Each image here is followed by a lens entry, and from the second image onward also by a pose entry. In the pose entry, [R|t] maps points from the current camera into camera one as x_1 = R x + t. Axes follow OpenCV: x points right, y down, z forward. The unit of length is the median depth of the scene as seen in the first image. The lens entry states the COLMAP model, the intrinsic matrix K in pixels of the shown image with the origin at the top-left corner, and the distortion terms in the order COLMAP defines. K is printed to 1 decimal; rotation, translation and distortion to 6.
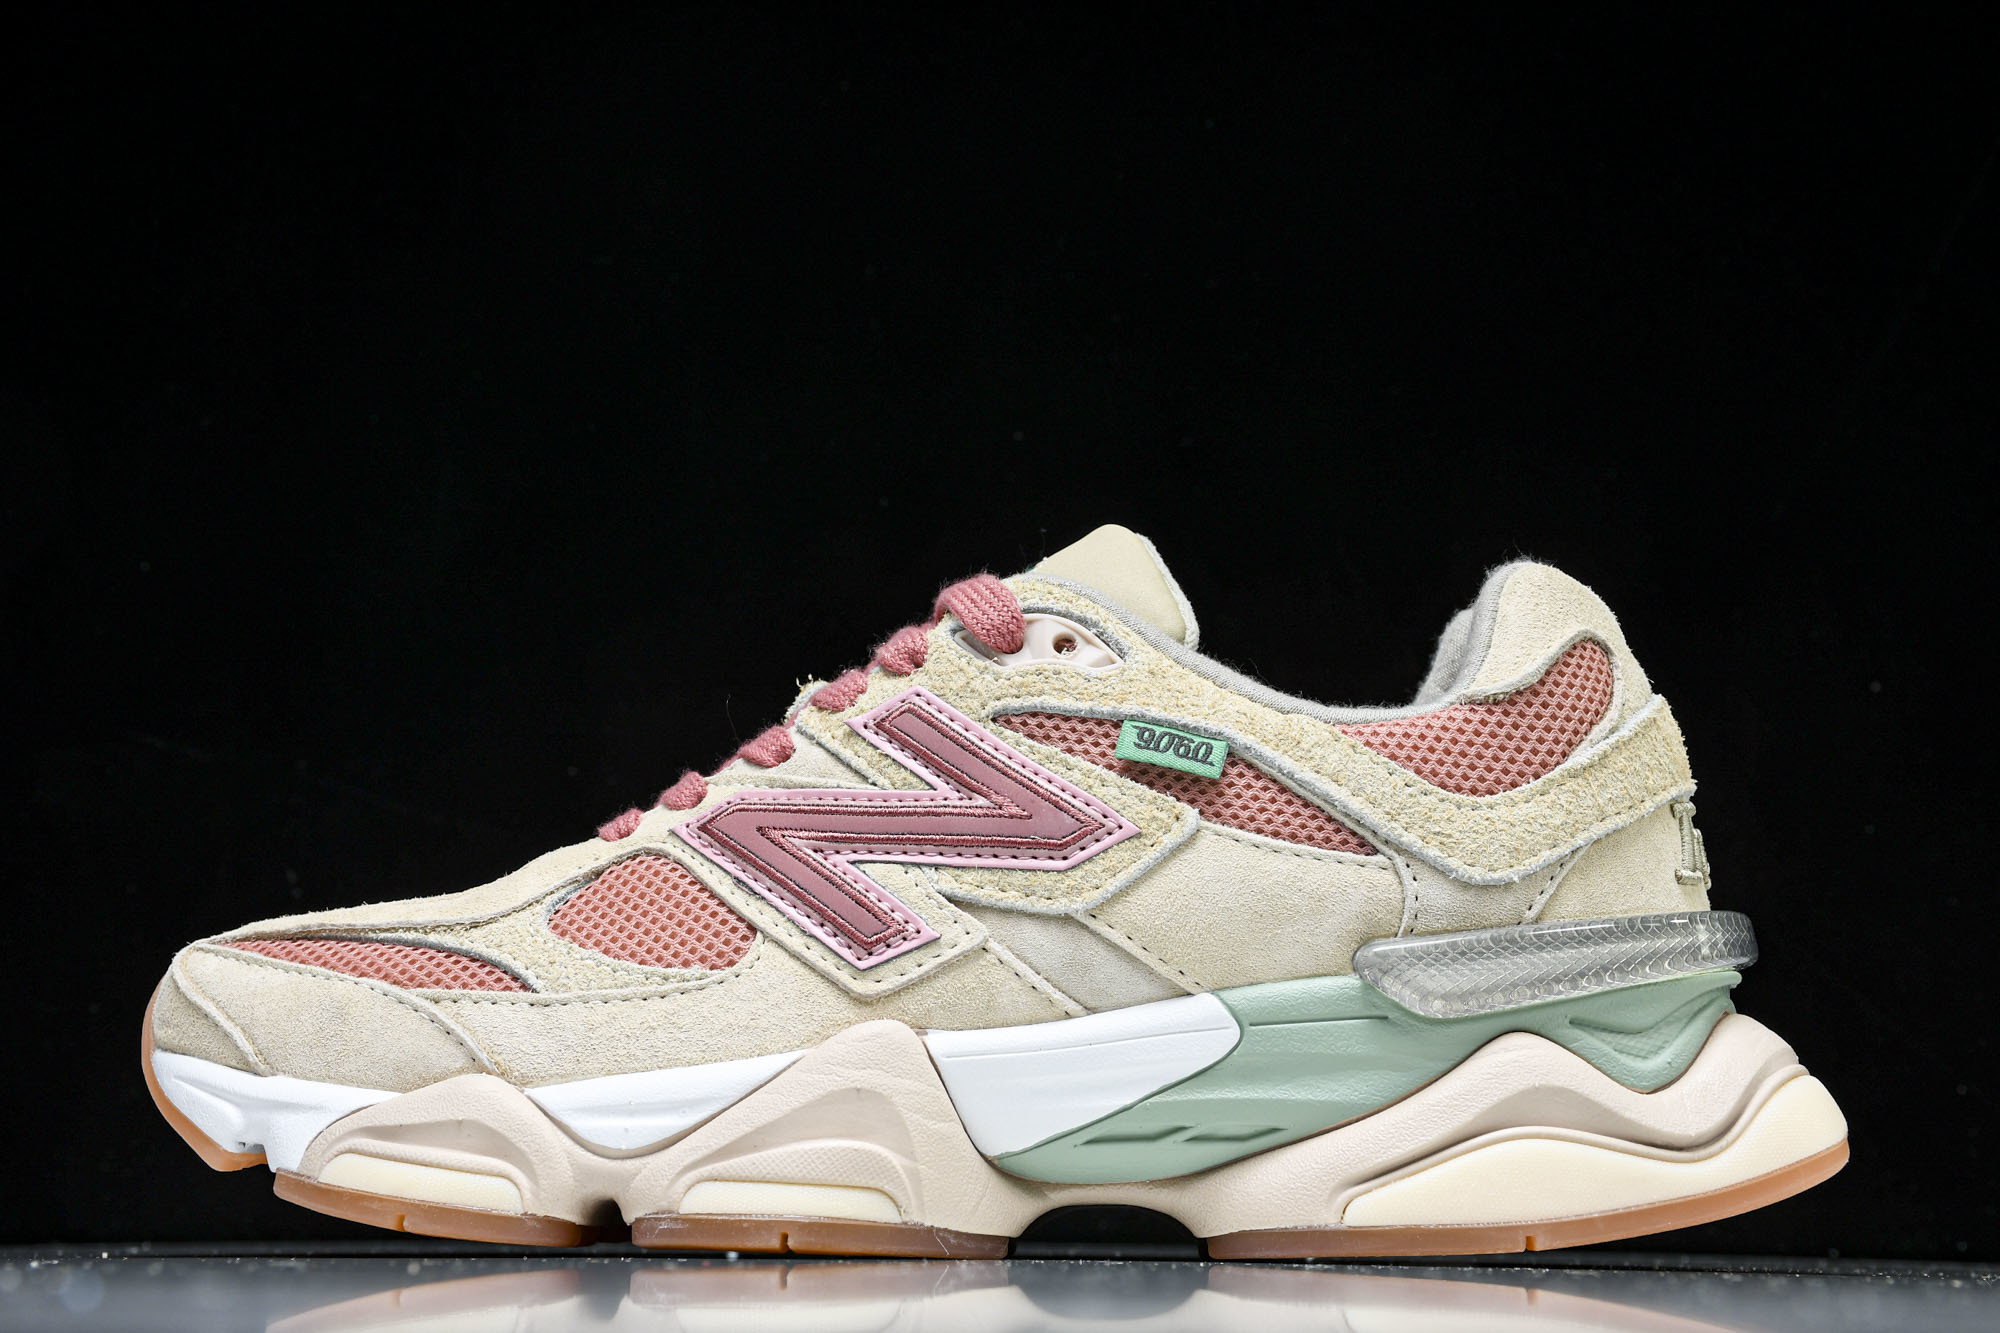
lens RADIAL K [[3354.7, 0, 1035.4], [0, 3354.7, 628.3], [0, 0, 1]] dist [0.105699, 0.000000]
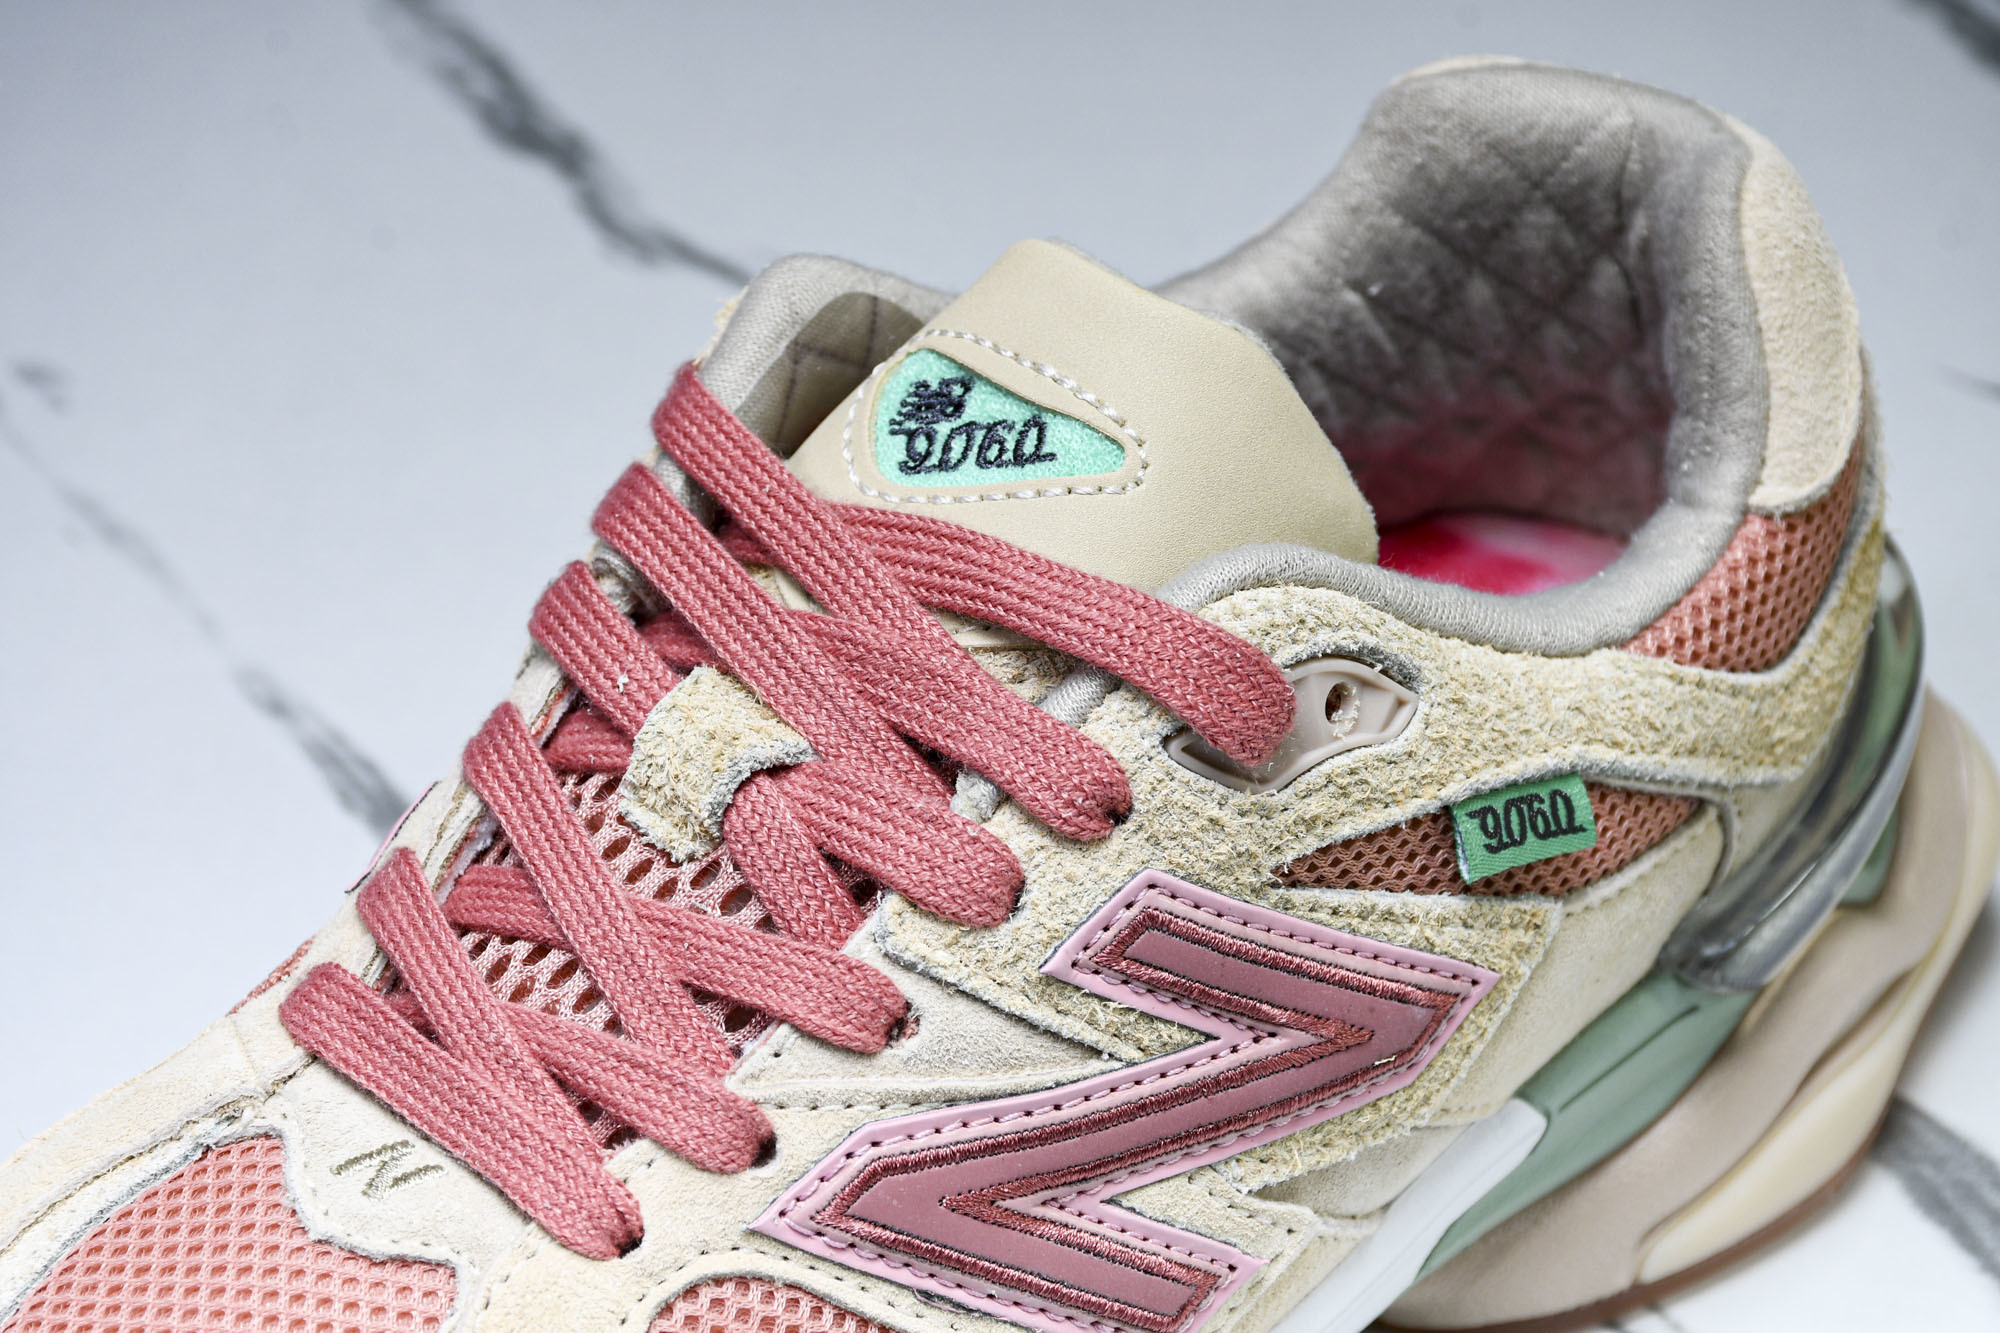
lens RADIAL K [[5788.3, 0, 1003.6], [0, 5788.3, 611.5], [0, 0, 1]] dist [0.558222, 0.000000]
pose [[0.671960, -0.430424, 0.602665, -0.617314], [-0.167207, 0.704580, 0.689644, -0.677458], [-0.721465, -0.564183, 0.401480, 0.670088]]
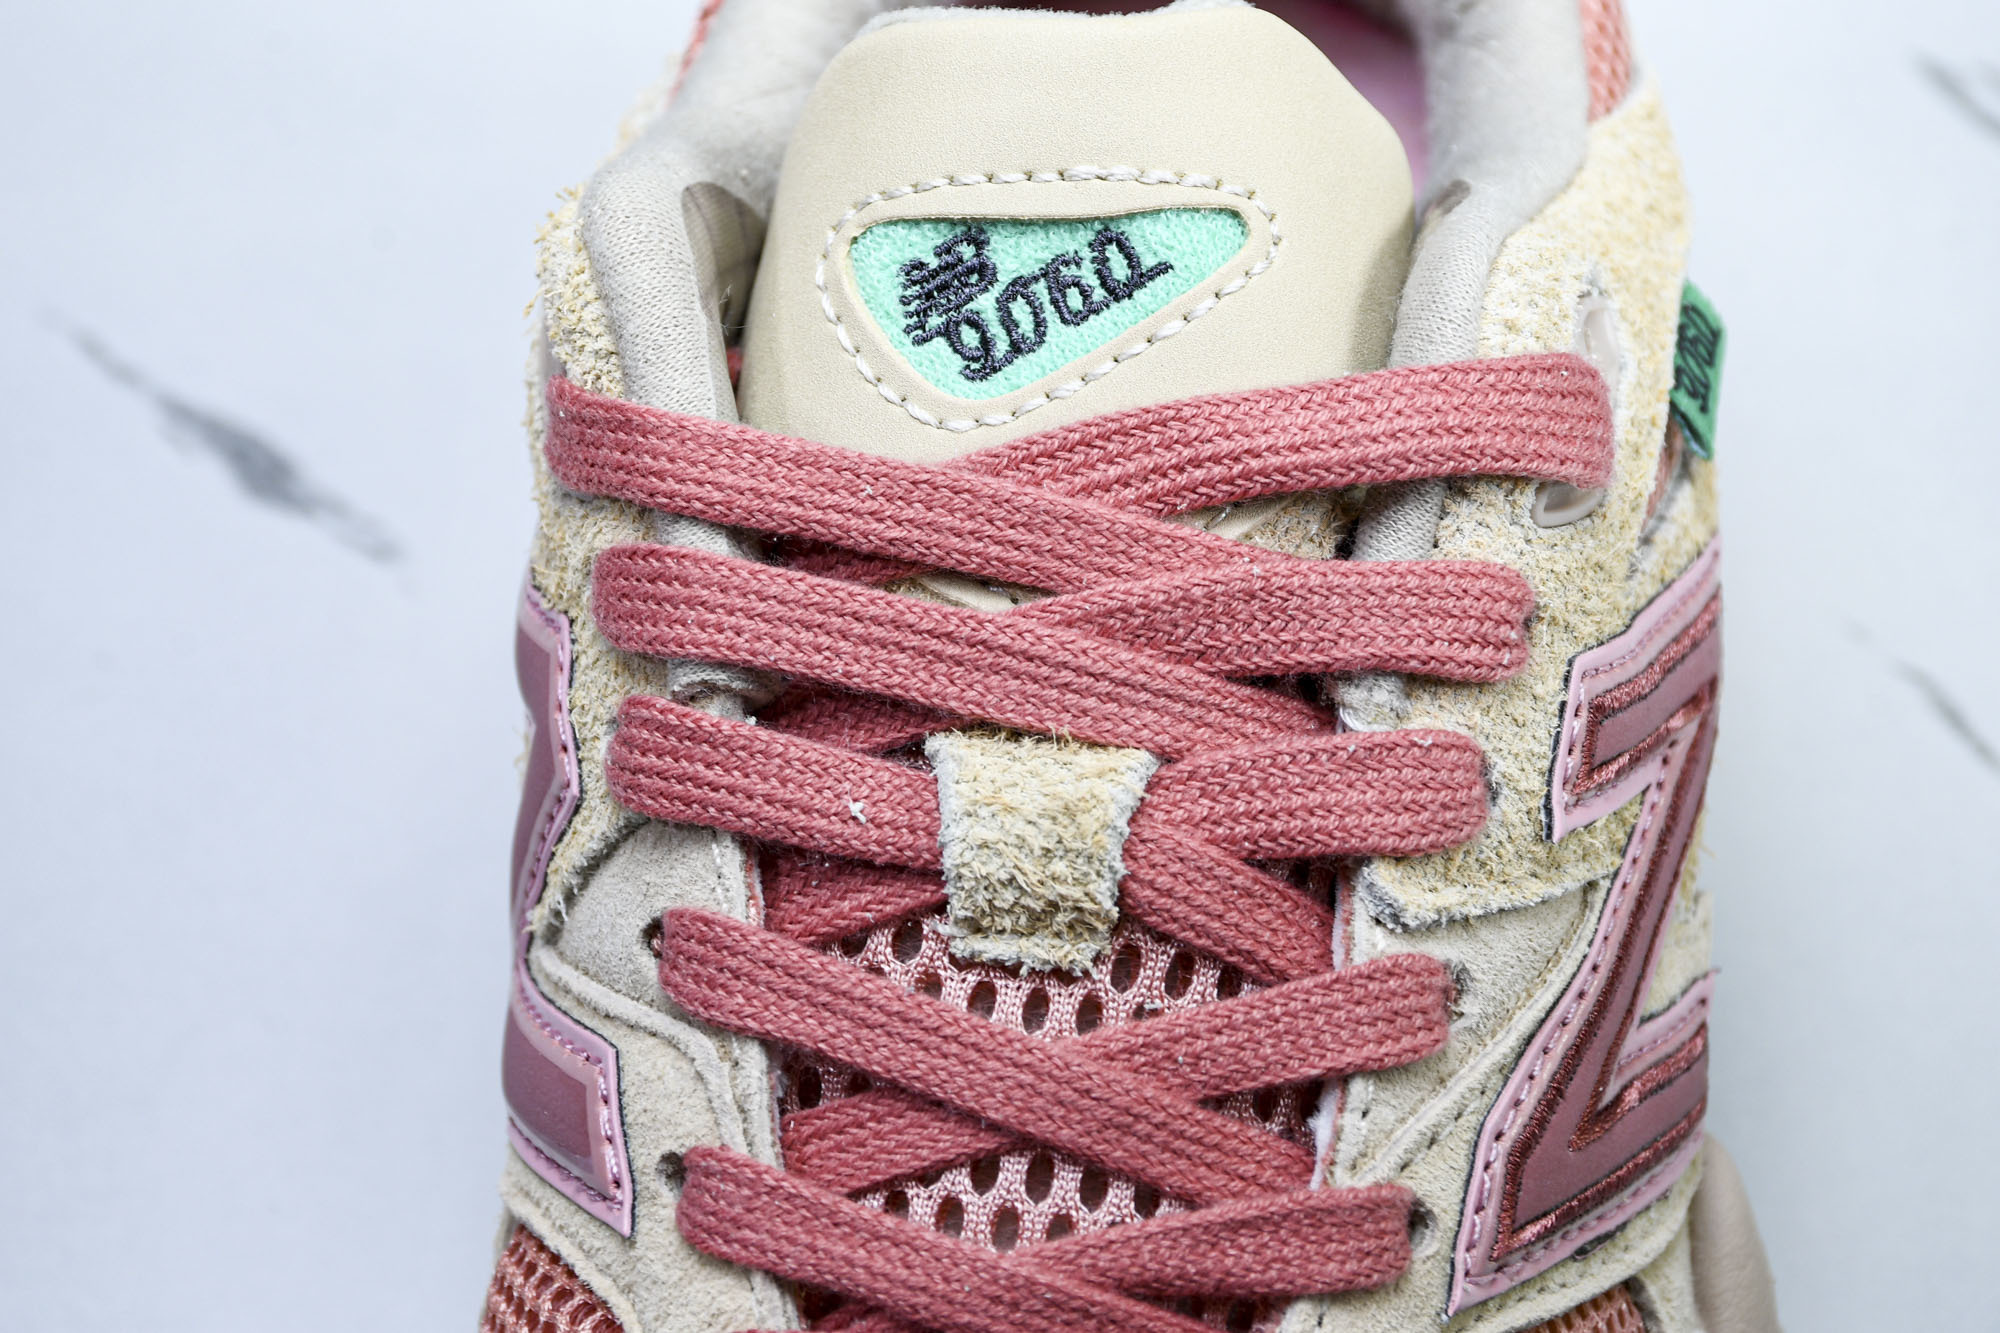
lens RADIAL K [[5788.3, 0, 1000.7], [0, 5788.3, 666.7], [0, 0, 1]] dist [0.558222, 0.000000]
pose [[0.032007, -0.761734, 0.647099, -0.540787], [-0.146267, 0.636890, 0.756952, -0.558319], [-0.988727, -0.118877, -0.091032, 1.163973]]
